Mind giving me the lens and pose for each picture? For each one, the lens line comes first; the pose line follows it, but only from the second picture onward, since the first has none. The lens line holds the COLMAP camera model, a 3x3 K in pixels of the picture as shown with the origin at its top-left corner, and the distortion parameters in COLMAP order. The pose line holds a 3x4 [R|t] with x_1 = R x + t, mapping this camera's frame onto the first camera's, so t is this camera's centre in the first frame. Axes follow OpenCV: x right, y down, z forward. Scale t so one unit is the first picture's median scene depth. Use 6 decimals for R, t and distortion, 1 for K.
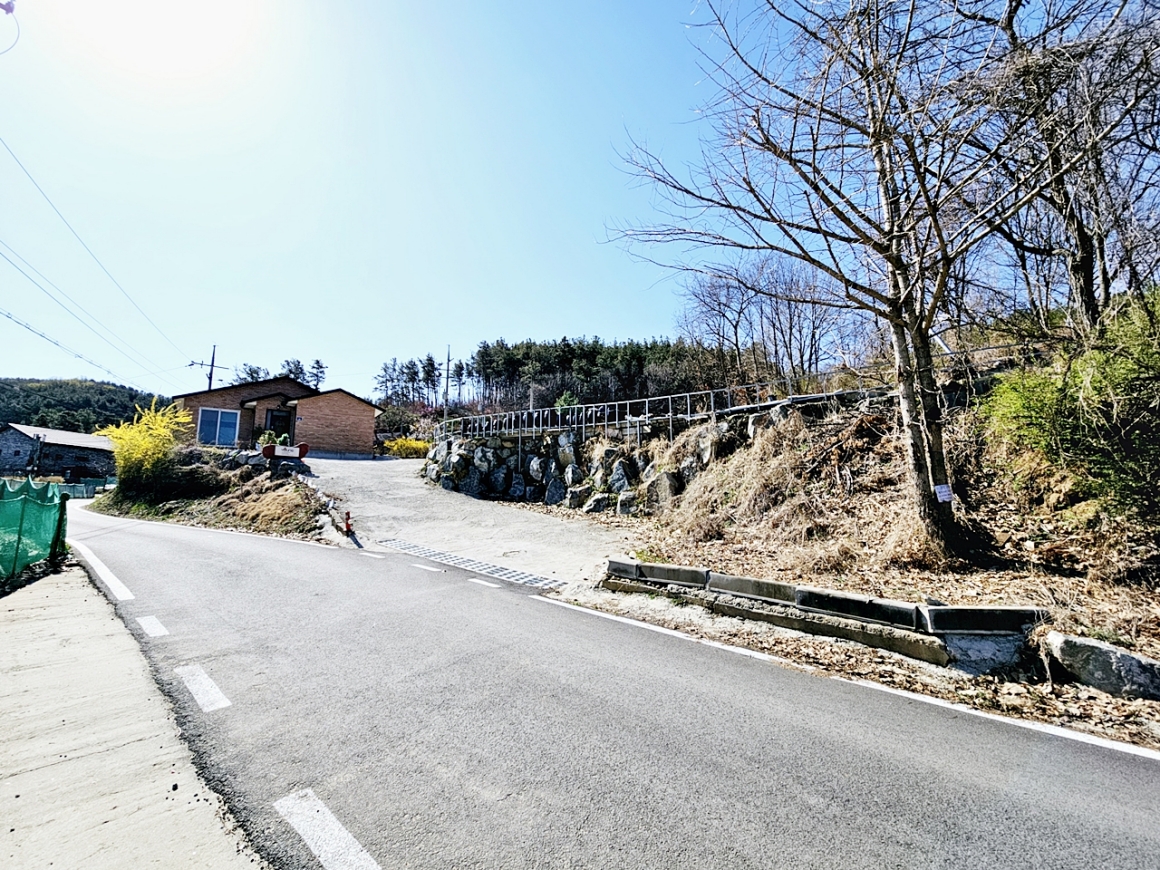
lens RADIAL K [[479.0, 0, 581.6], [0, 479.0, 429.5], [0, 0, 1]] dist [0.002076, 0.000817]
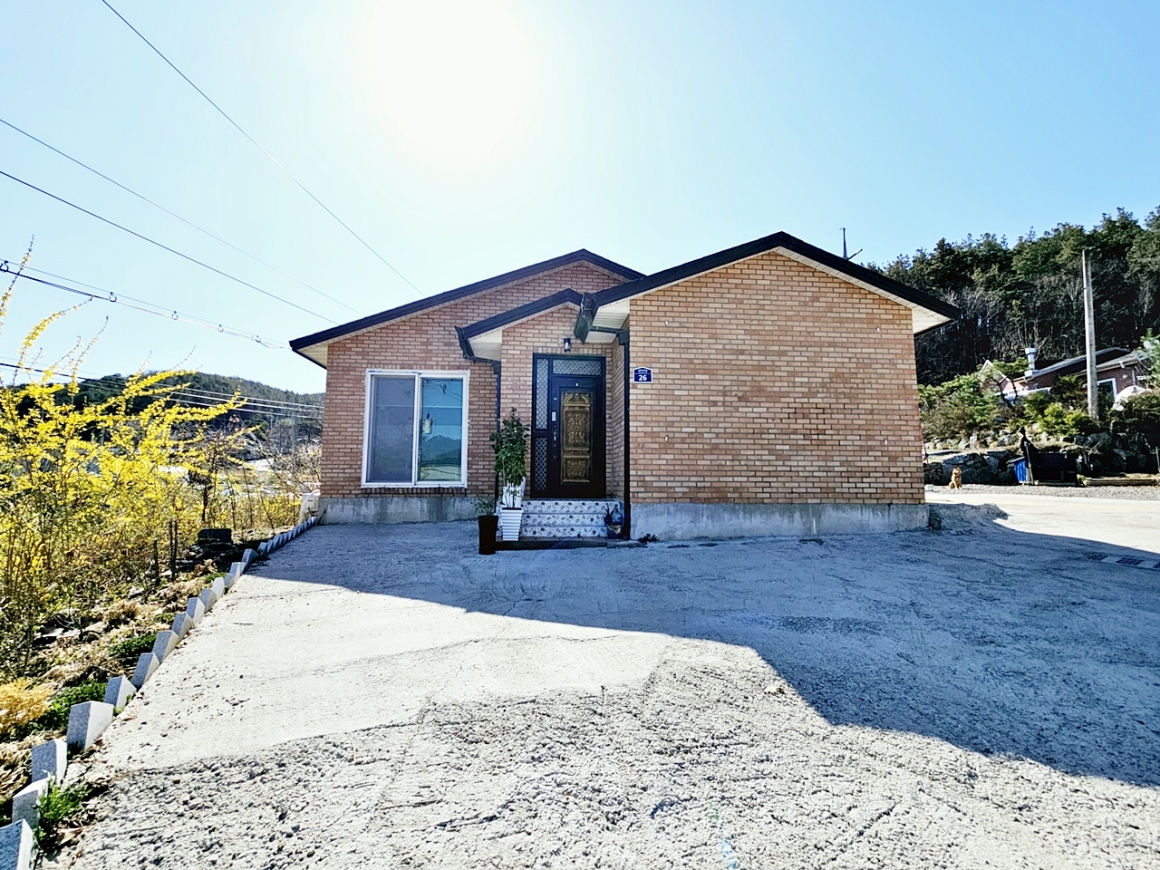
lens RADIAL K [[479.0, 0, 581.8], [0, 479.0, 431.9], [0, 0, 1]] dist [0.002076, 0.000817]
pose [[0.850519, -0.043066, -0.524179, -0.120117], [0.075426, 0.996327, 0.040527, -0.001373], [0.520508, -0.074006, 0.850644, 0.190787]]
